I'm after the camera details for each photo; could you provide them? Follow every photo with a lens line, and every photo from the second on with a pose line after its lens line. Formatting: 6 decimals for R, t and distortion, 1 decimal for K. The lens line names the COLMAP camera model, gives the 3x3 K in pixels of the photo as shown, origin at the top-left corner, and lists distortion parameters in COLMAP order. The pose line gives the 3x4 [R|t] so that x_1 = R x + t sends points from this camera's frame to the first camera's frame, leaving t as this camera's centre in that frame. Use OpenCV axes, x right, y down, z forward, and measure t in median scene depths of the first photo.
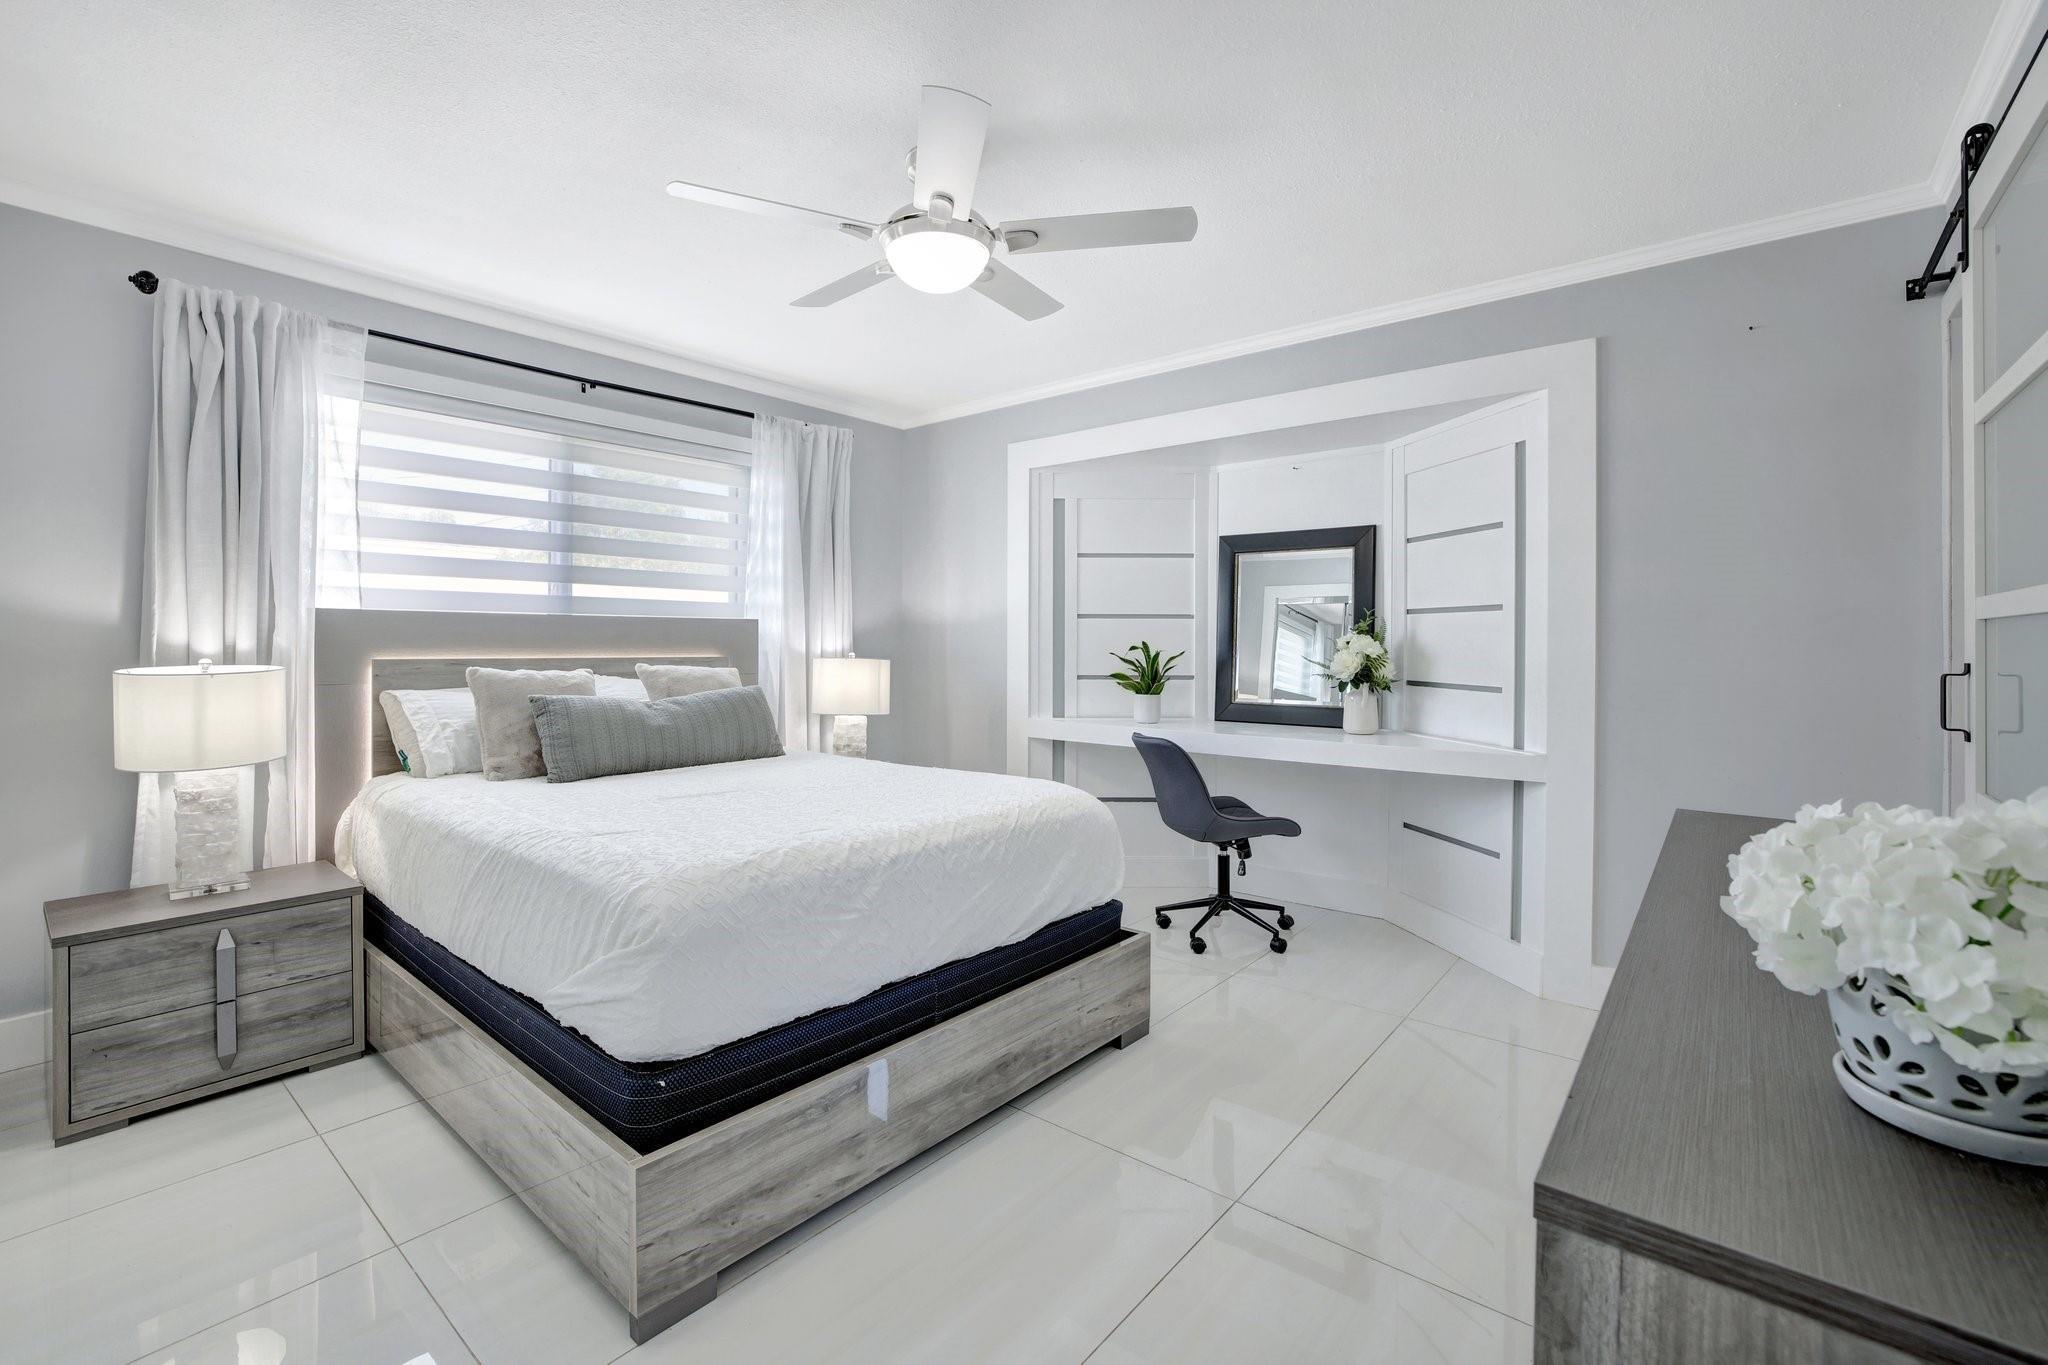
lens RADIAL K [[880.8, 0, 989.1], [0, 880.8, 652.0], [0, 0, 1]] dist [-0.023726, -0.000054]
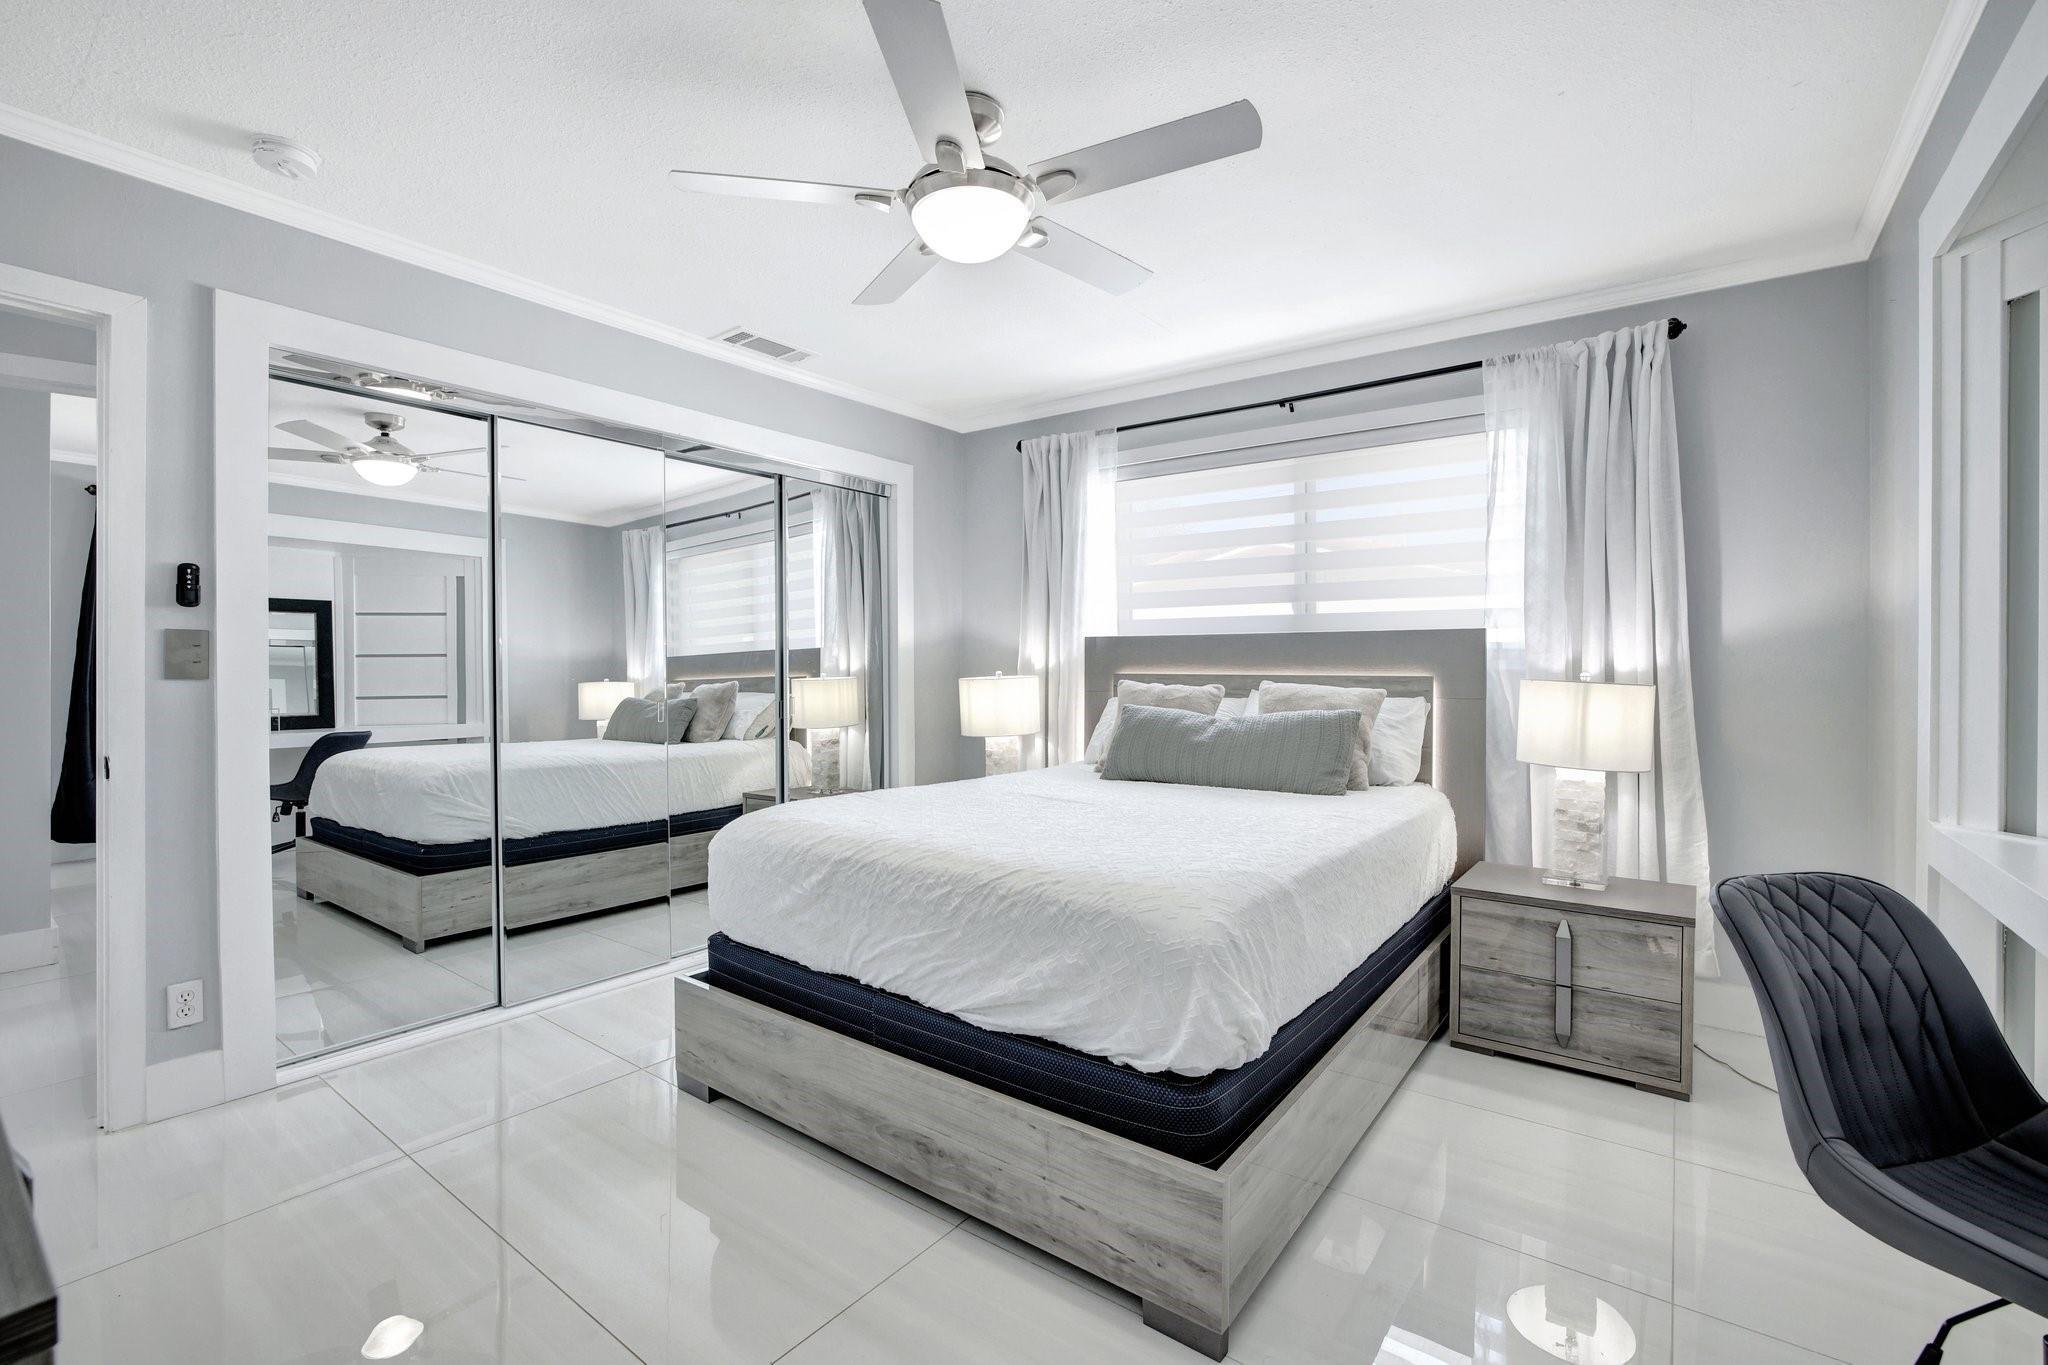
lens RADIAL K [[893.7, 0, 1018.8], [0, 893.7, 662.3], [0, 0, 1]] dist [-0.046457, 0.016957]
pose [[0.079683, -0.008623, -0.996783, 0.709254], [-0.010927, 0.999895, -0.009523, 0.006469], [0.996760, 0.011651, 0.079581, 0.818387]]
